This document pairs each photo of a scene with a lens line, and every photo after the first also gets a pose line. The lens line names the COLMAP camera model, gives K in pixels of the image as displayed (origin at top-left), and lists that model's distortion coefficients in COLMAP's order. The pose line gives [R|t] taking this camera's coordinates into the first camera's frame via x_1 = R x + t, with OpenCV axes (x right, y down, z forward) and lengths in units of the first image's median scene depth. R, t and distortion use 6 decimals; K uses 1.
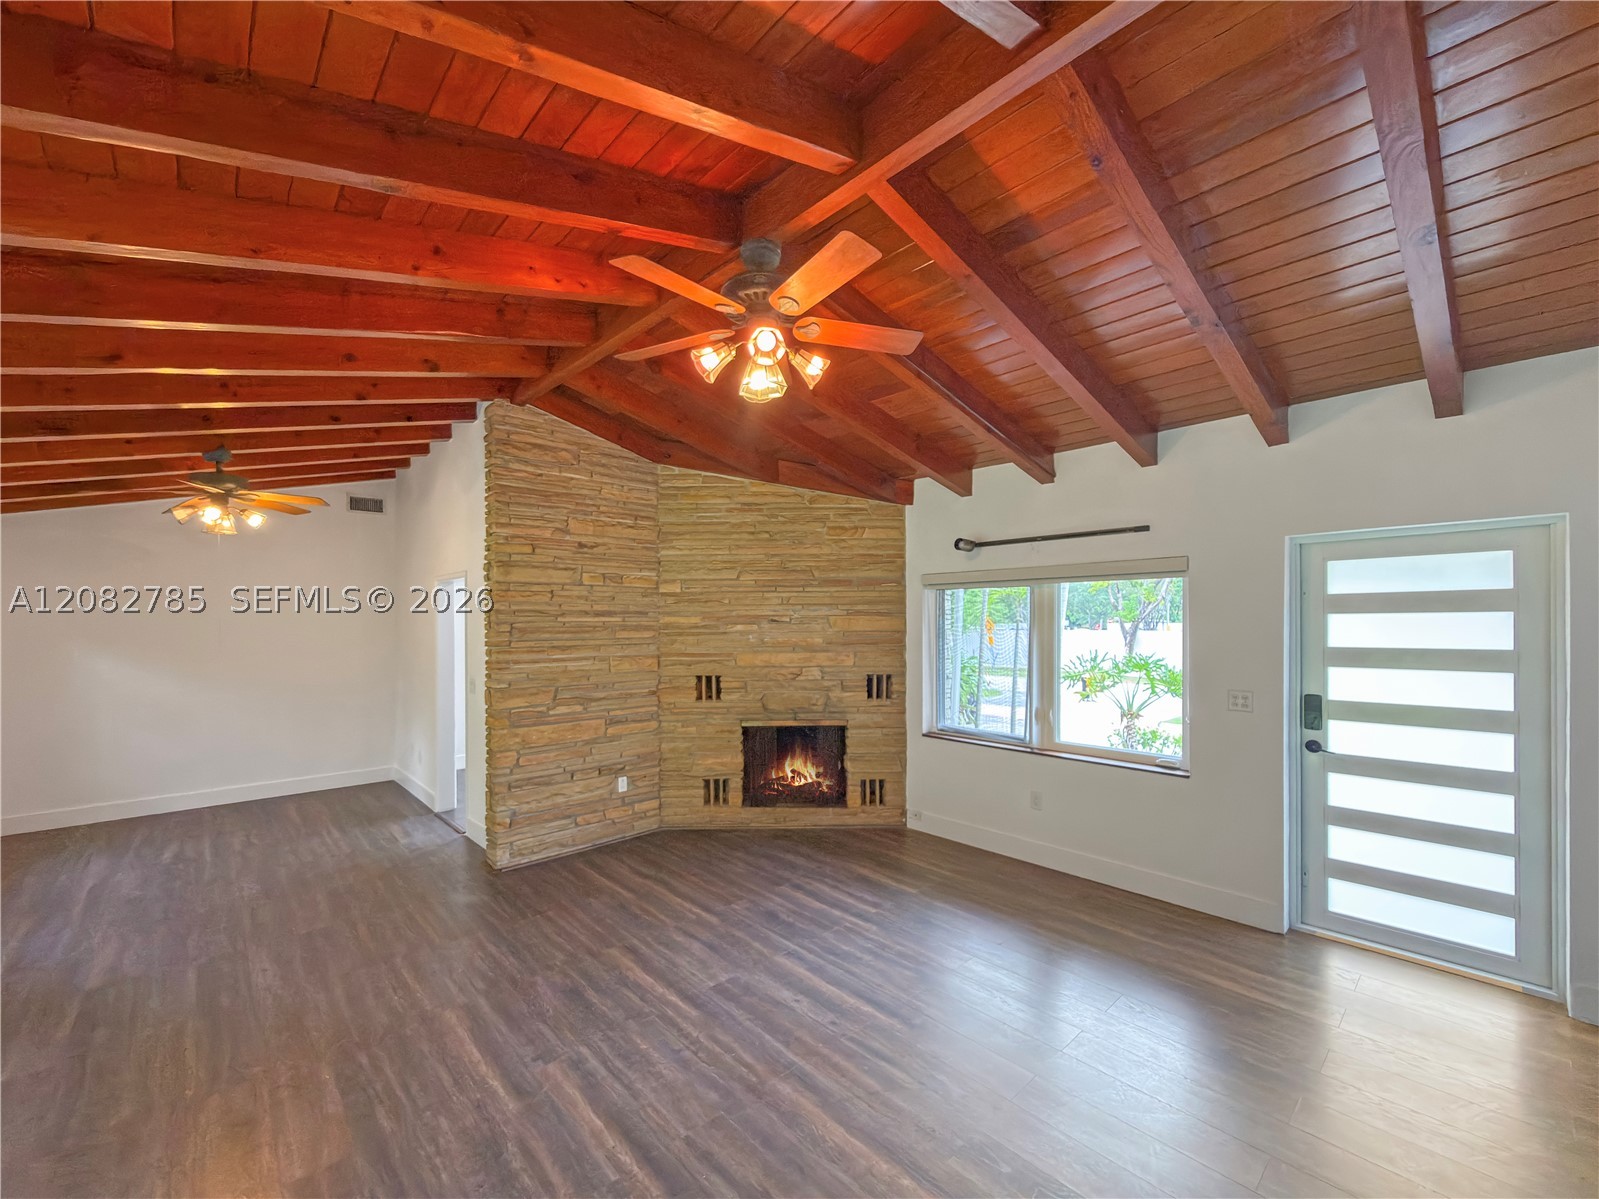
lens RADIAL K [[648.6, 0, 798.6], [0, 648.6, 619.8], [0, 0, 1]] dist [0.000203, 0.000007]
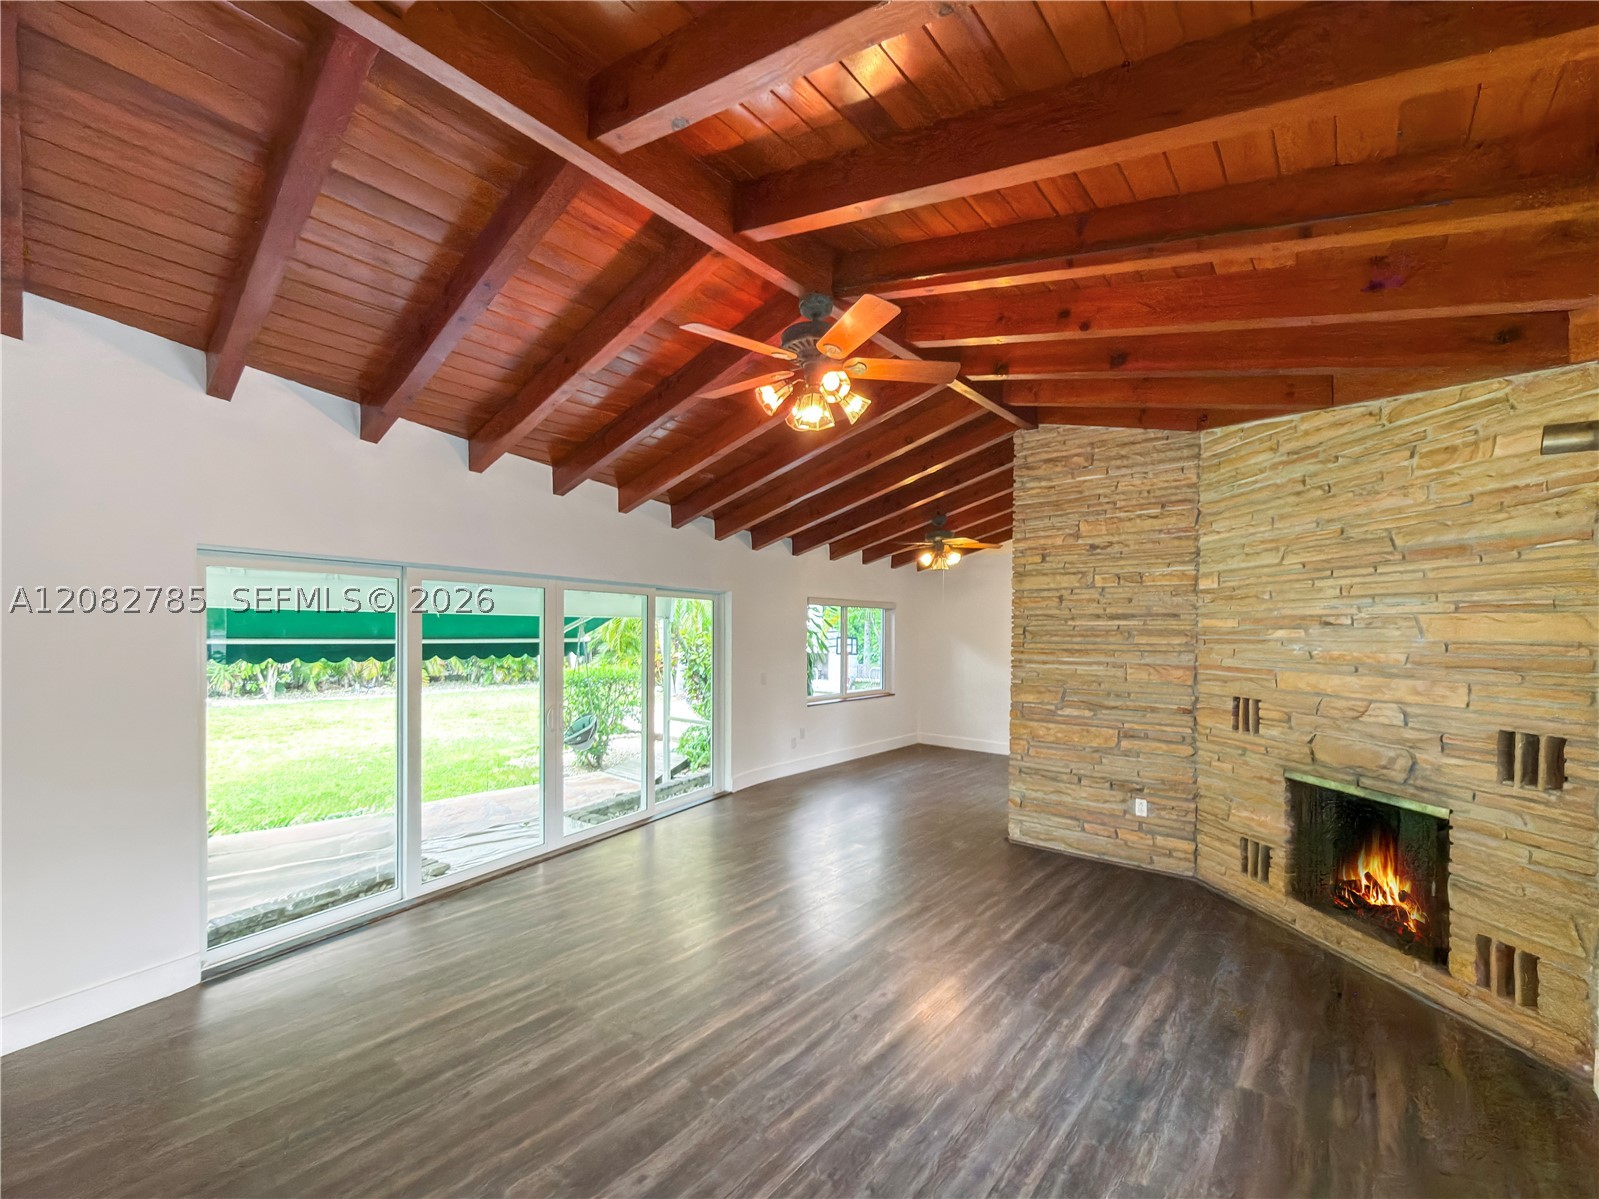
lens RADIAL K [[655.3, 0, 799.3], [0, 655.3, 632.0], [0, 0, 1]] dist [-0.000775, 0.000045]
pose [[0.116288, 0.006468, -0.993194, 0.543878], [-0.004152, 0.999973, 0.006026, 0.008141], [0.993207, 0.003423, 0.116312, 0.409090]]
